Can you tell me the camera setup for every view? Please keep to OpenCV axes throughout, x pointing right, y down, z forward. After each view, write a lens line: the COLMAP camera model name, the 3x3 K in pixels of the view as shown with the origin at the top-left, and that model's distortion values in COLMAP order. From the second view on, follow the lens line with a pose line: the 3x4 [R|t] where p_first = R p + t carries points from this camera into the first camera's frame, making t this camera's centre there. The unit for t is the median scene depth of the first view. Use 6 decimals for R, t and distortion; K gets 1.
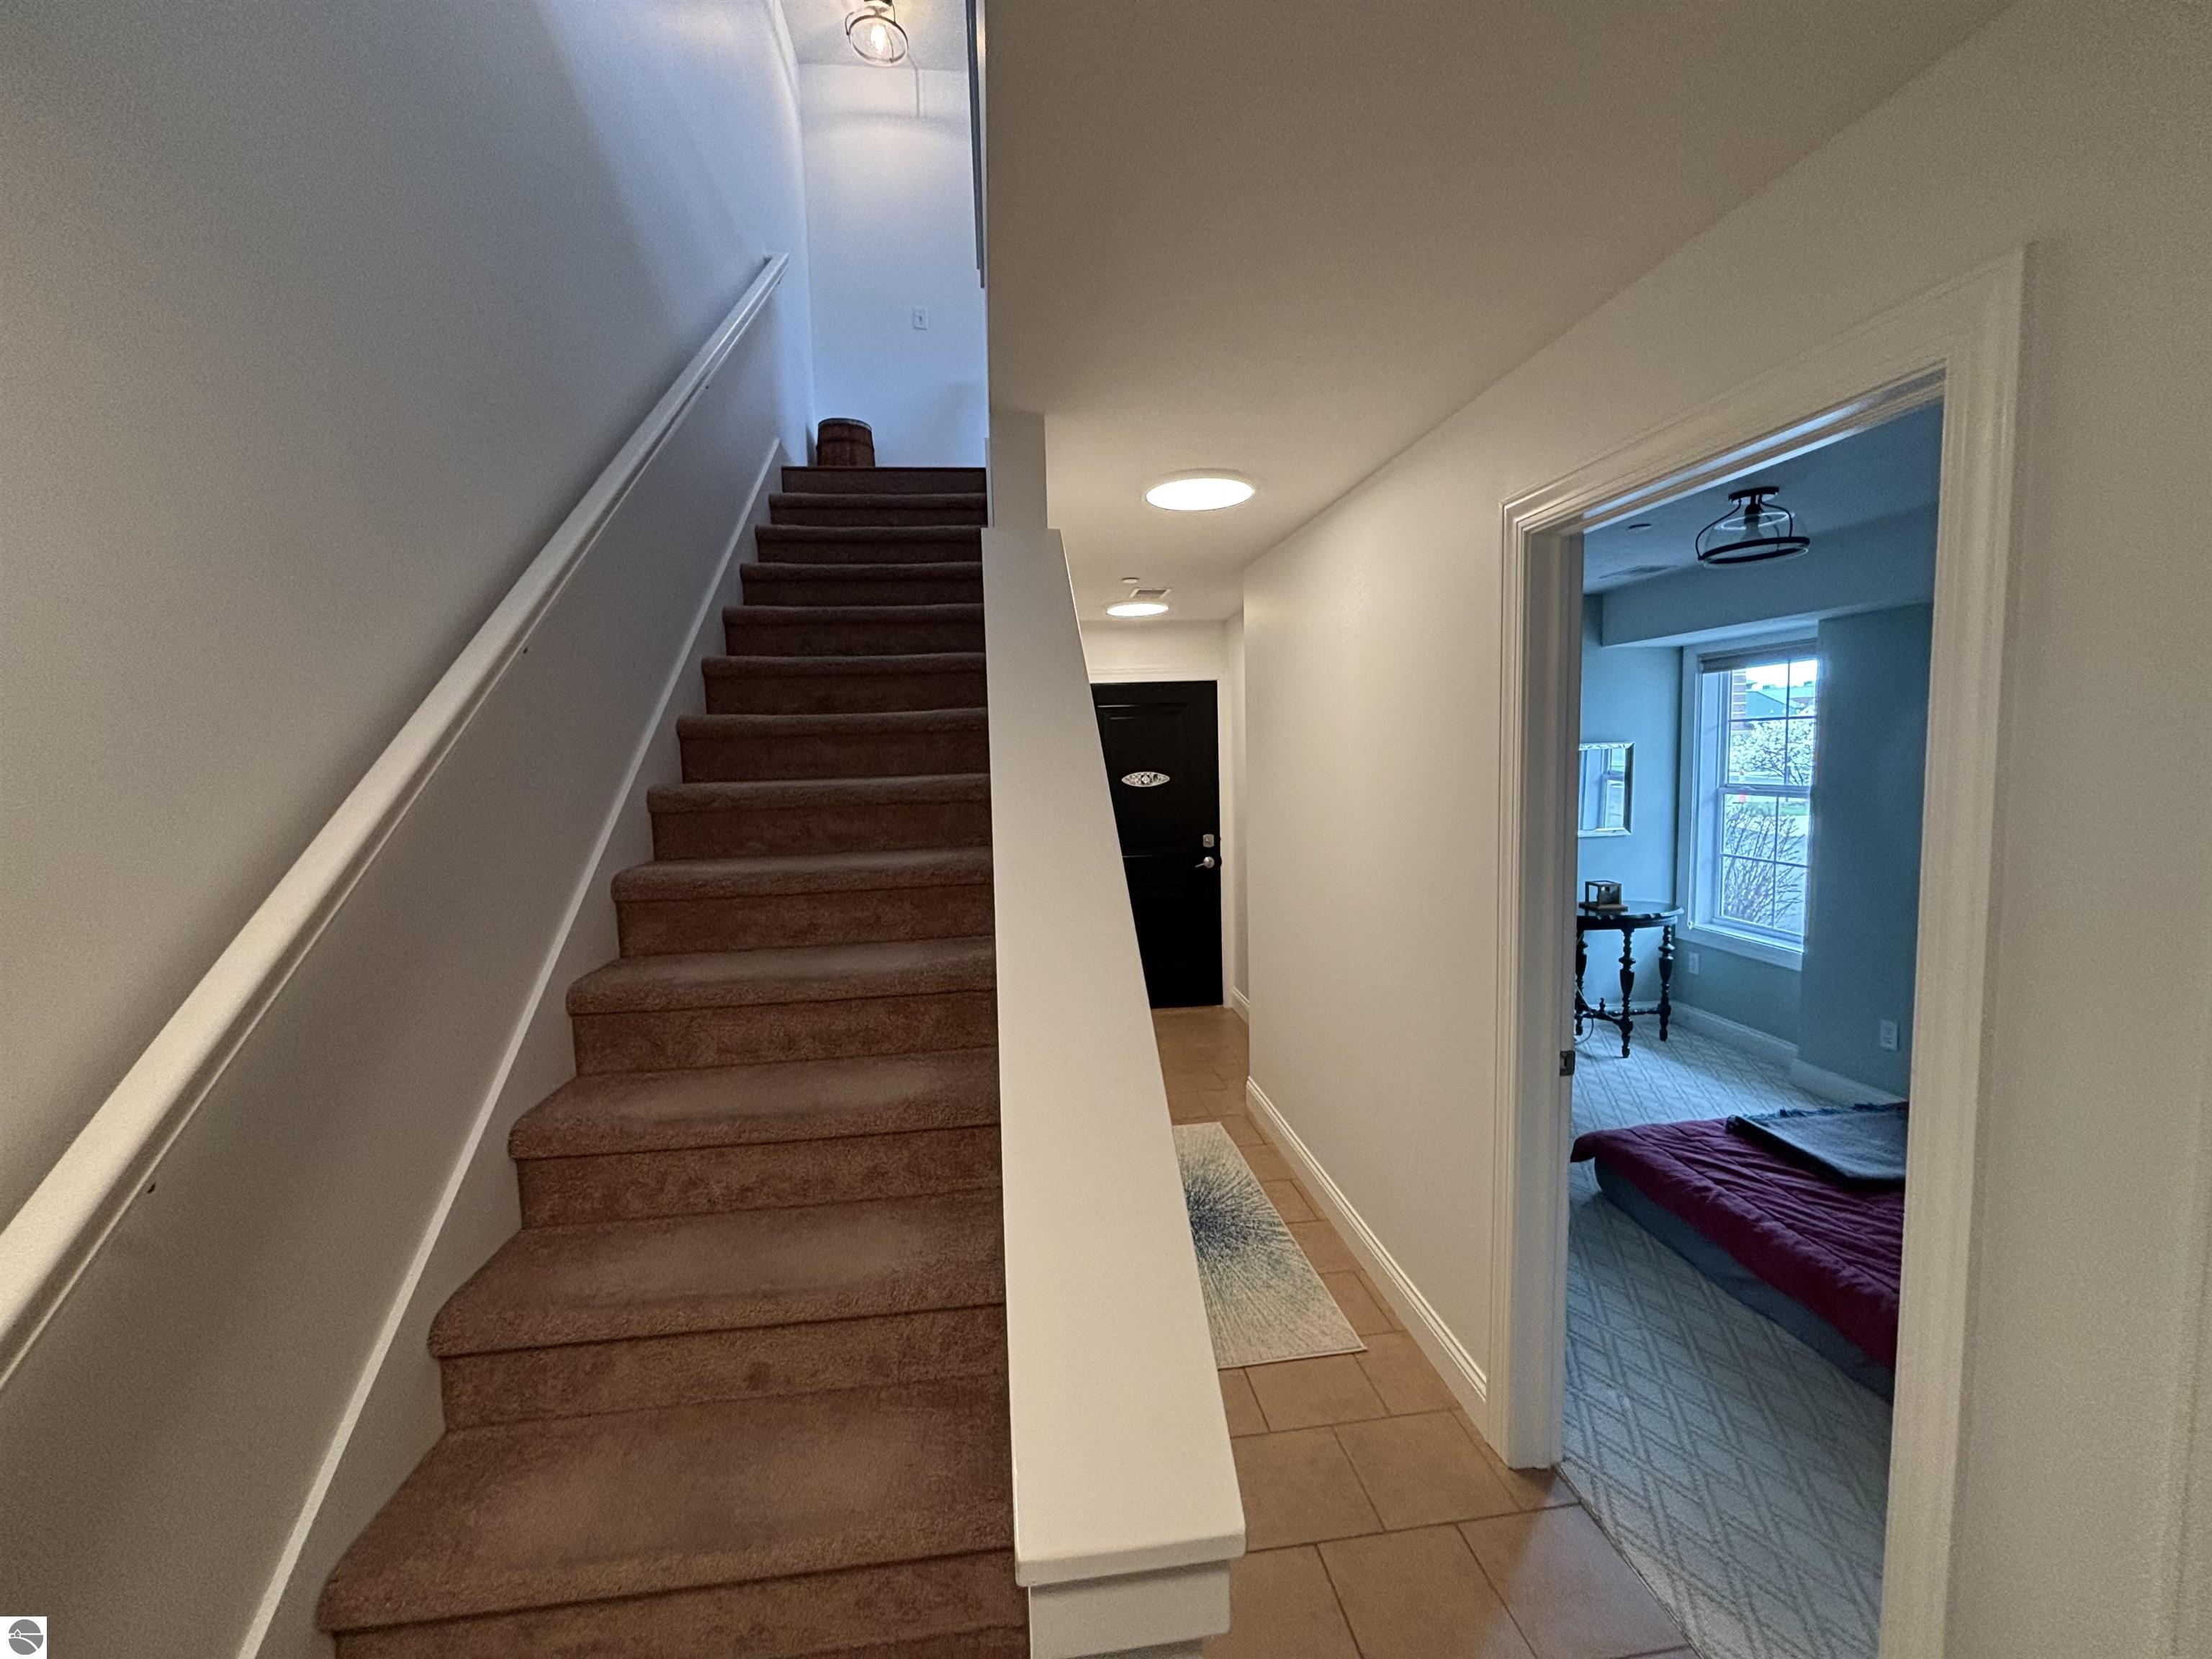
lens RADIAL K [[938.8, 0, 1115.5], [0, 938.8, 826.3], [0, 0, 1]] dist [0.002998, 0.000688]
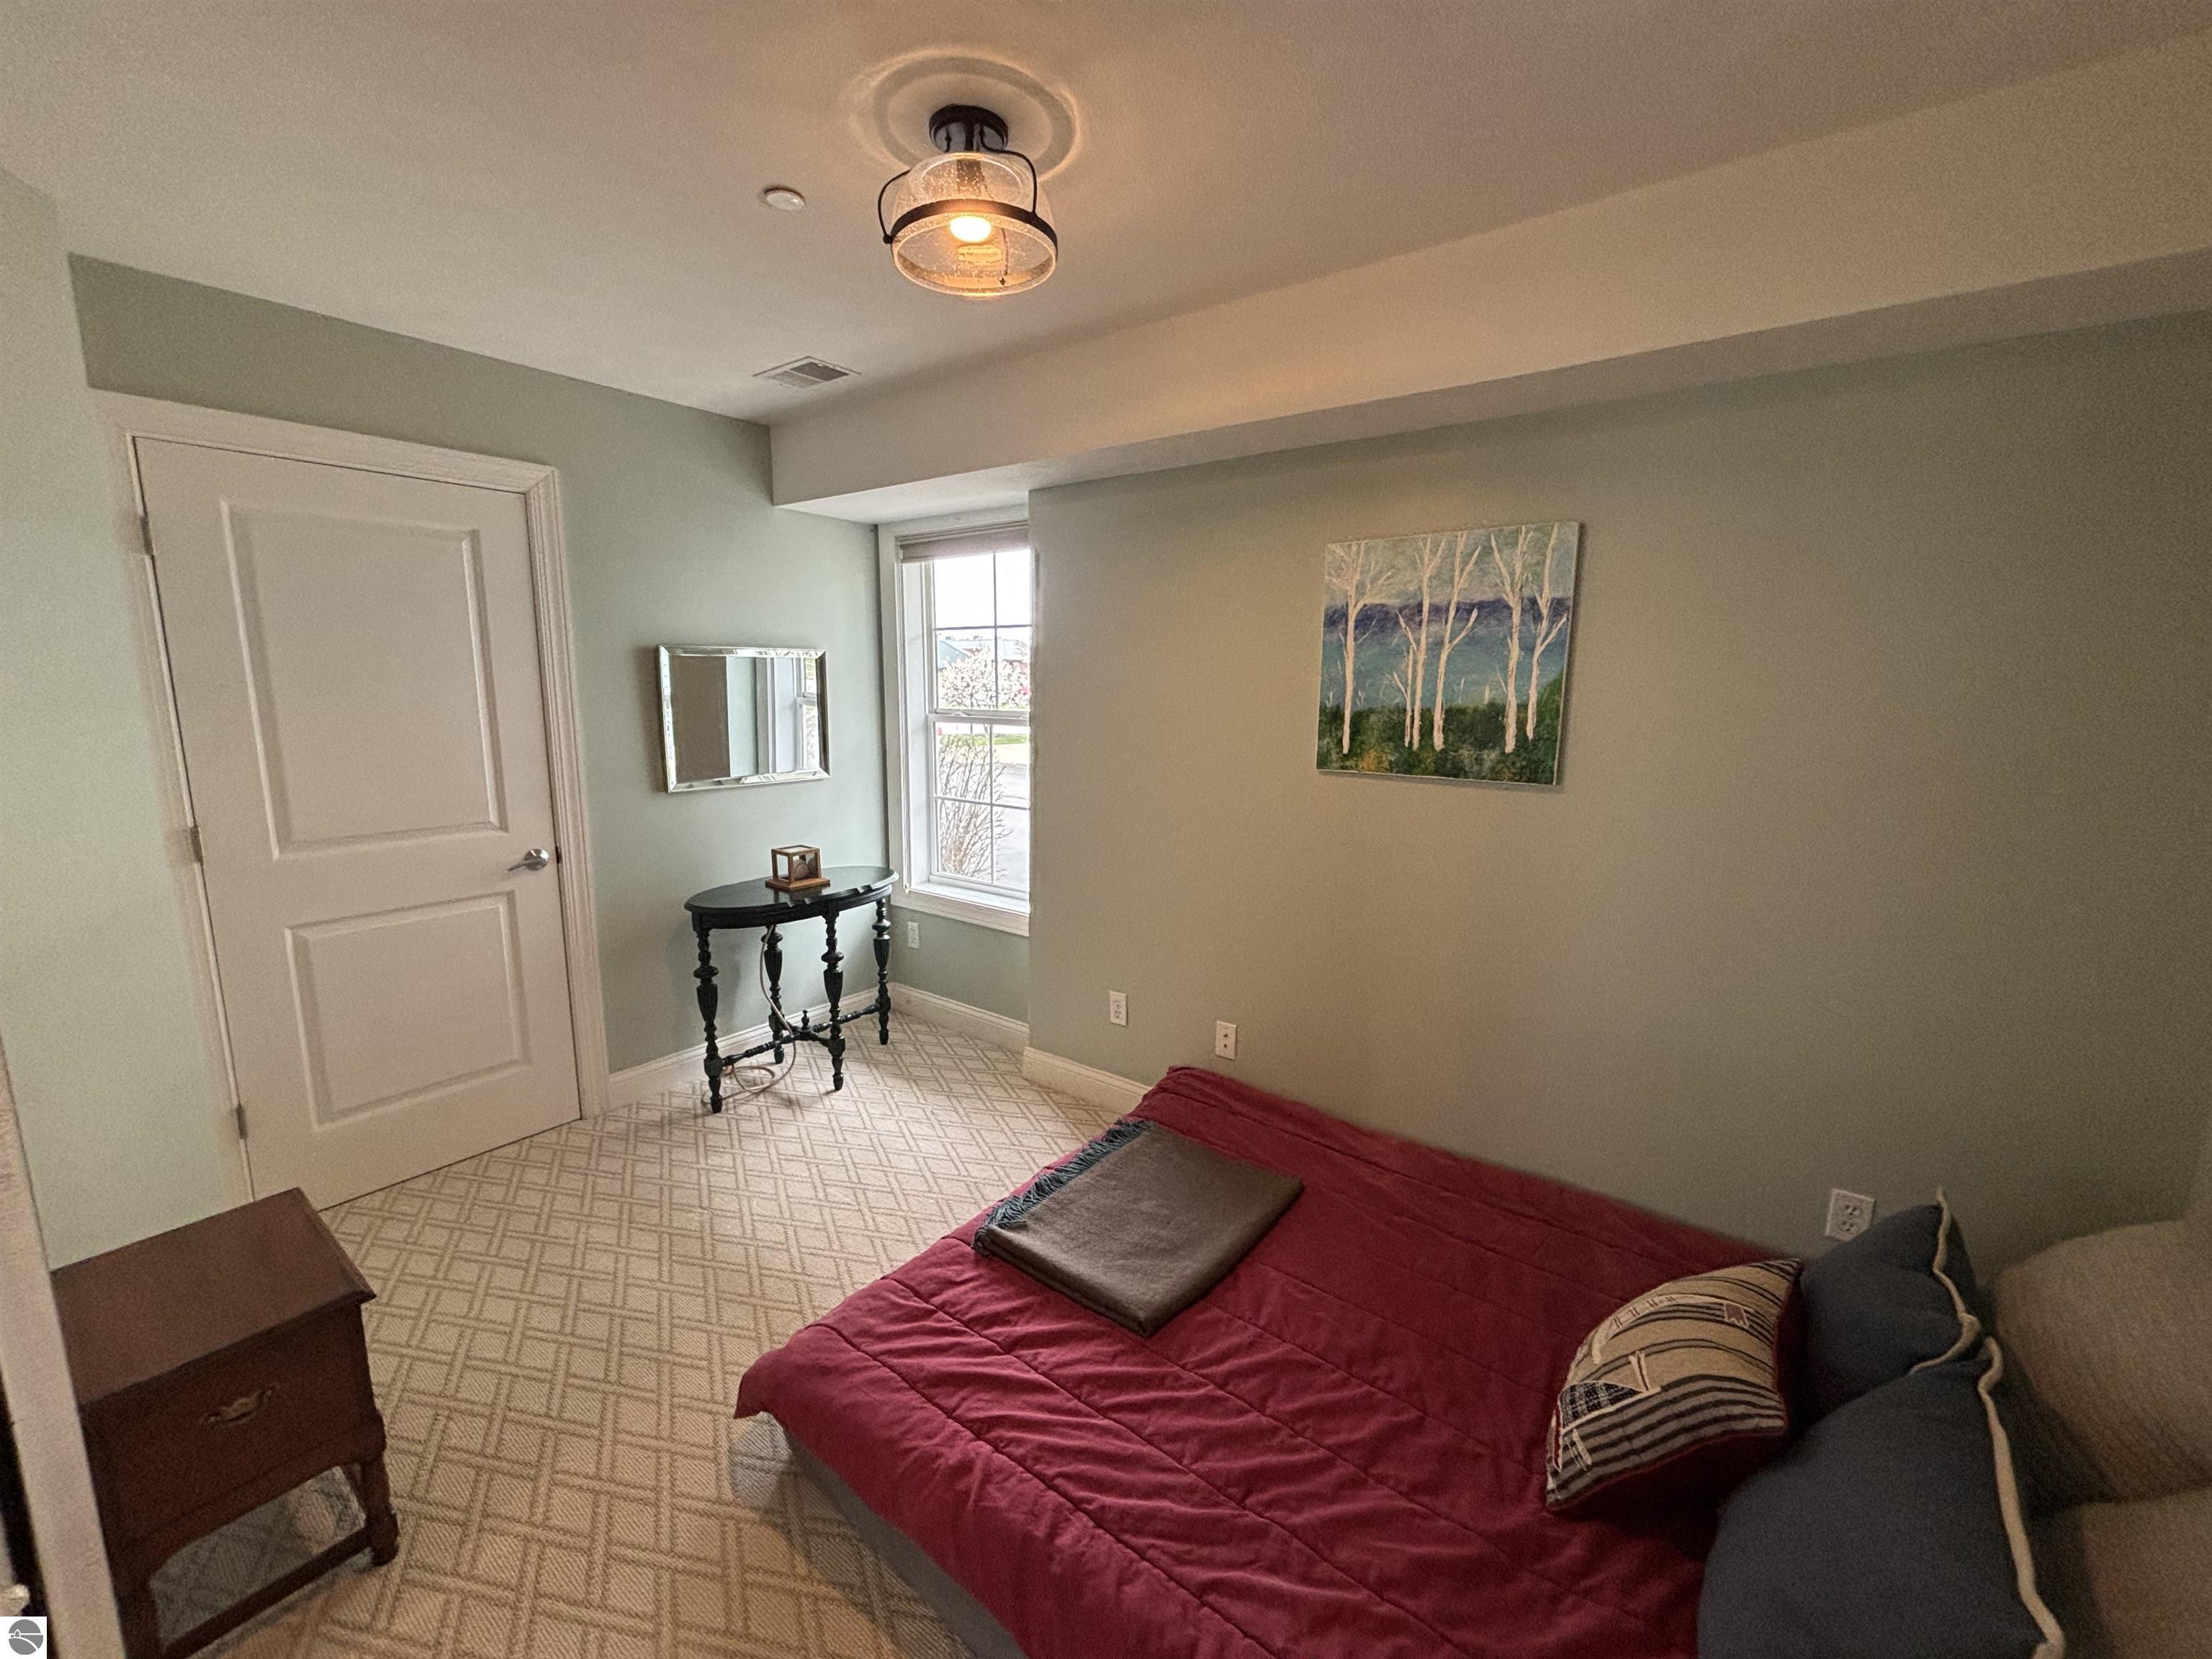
lens RADIAL K [[895.8, 0, 1113.0], [0, 895.8, 822.3], [0, 0, 1]] dist [-0.000991, -0.000352]
pose [[0.709567, -0.084101, 0.699601, 0.222853], [0.035738, 0.995869, 0.083469, -0.007702], [-0.703731, -0.034224, 0.709642, 0.362138]]
